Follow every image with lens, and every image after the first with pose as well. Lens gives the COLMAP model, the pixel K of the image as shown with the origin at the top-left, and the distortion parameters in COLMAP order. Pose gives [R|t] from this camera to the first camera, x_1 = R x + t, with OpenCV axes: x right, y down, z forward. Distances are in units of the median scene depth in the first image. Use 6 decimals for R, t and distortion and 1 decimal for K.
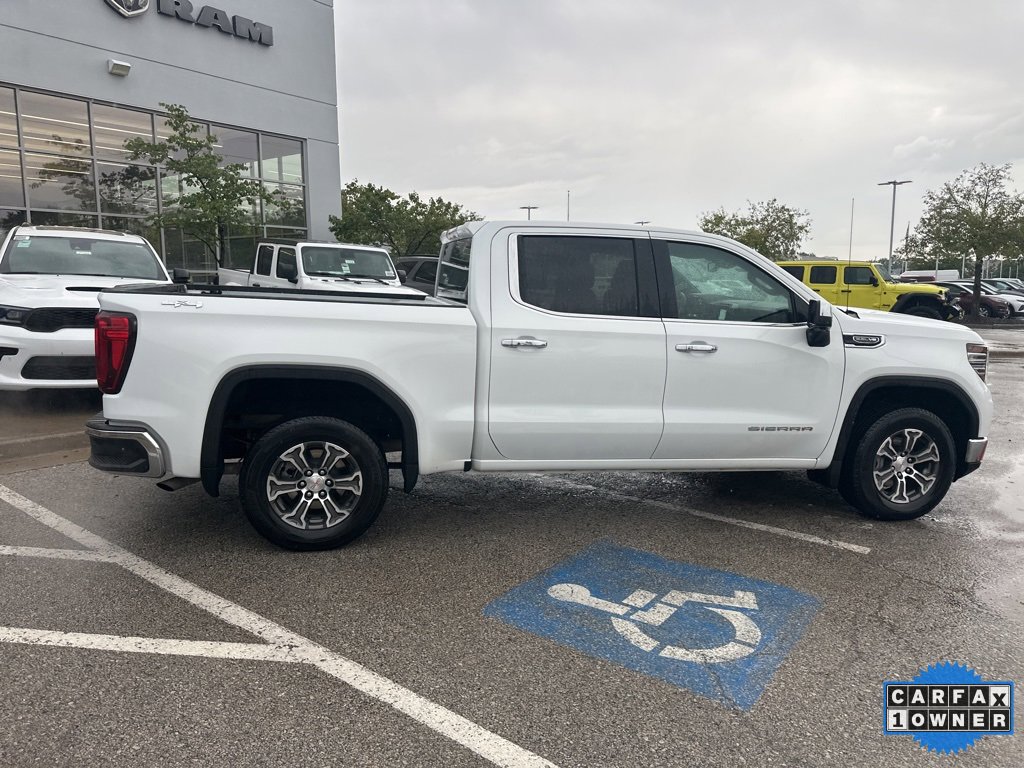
lens RADIAL K [[719.0, 0, 508.5], [0, 719.0, 380.2], [0, 0, 1]] dist [0.075529, -0.101357]
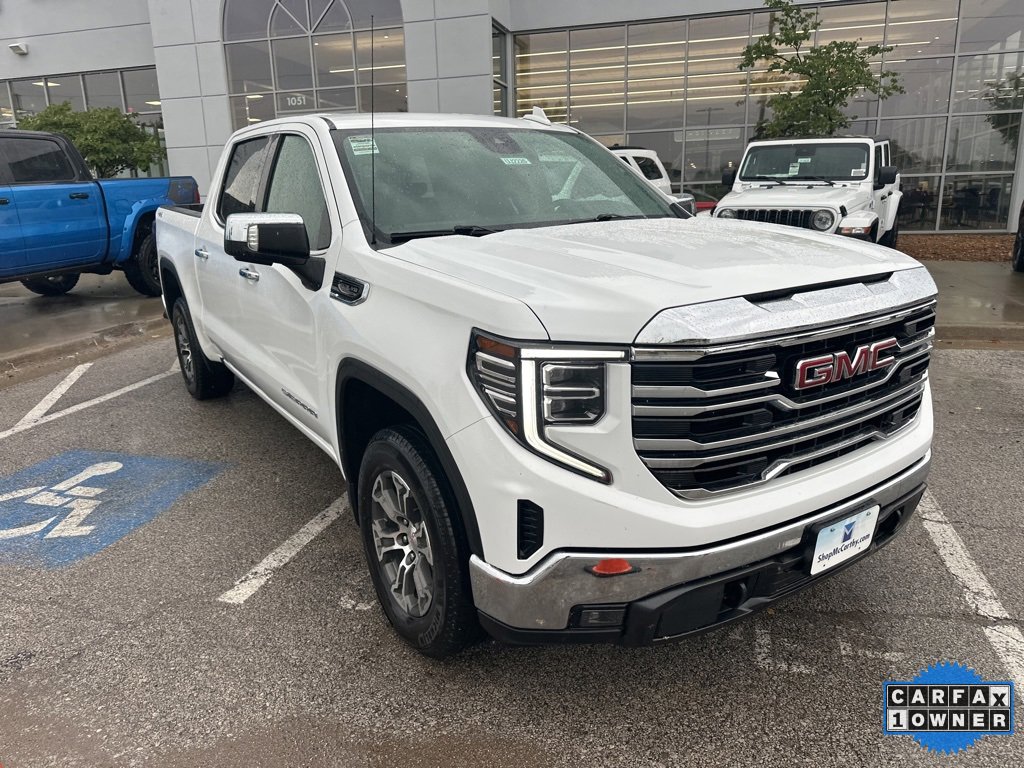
lens RADIAL K [[724.6, 0, 508.5], [0, 724.6, 379.3], [0, 0, 1]] dist [0.041200, -0.048184]
pose [[0.353844, 0.211641, -0.911045, 1.092316], [-0.098583, 0.977076, 0.188691, -0.108019], [0.930095, 0.023047, 0.366596, 0.941372]]
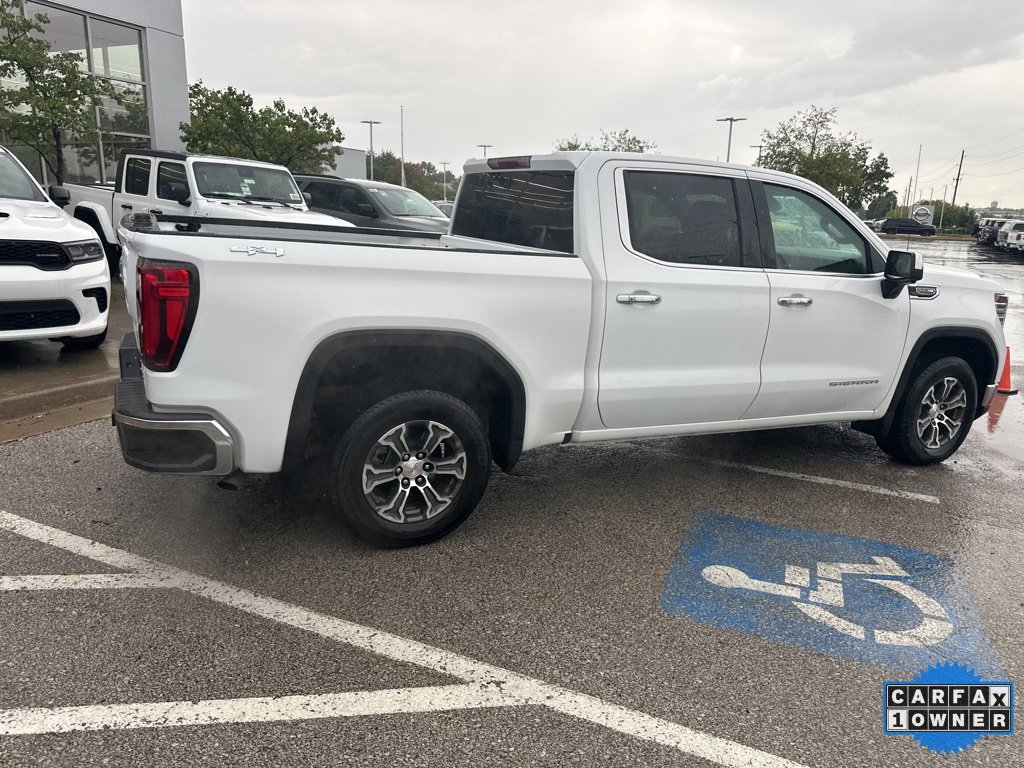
lens RADIAL K [[719.0, 0, 508.5], [0, 719.0, 380.2], [0, 0, 1]] dist [0.075529, -0.101357]
pose [[0.971326, -0.027677, 0.236137, -0.316490], [0.003362, 0.994701, 0.102757, -0.039693], [-0.237729, -0.099017, 0.966271, 0.159897]]
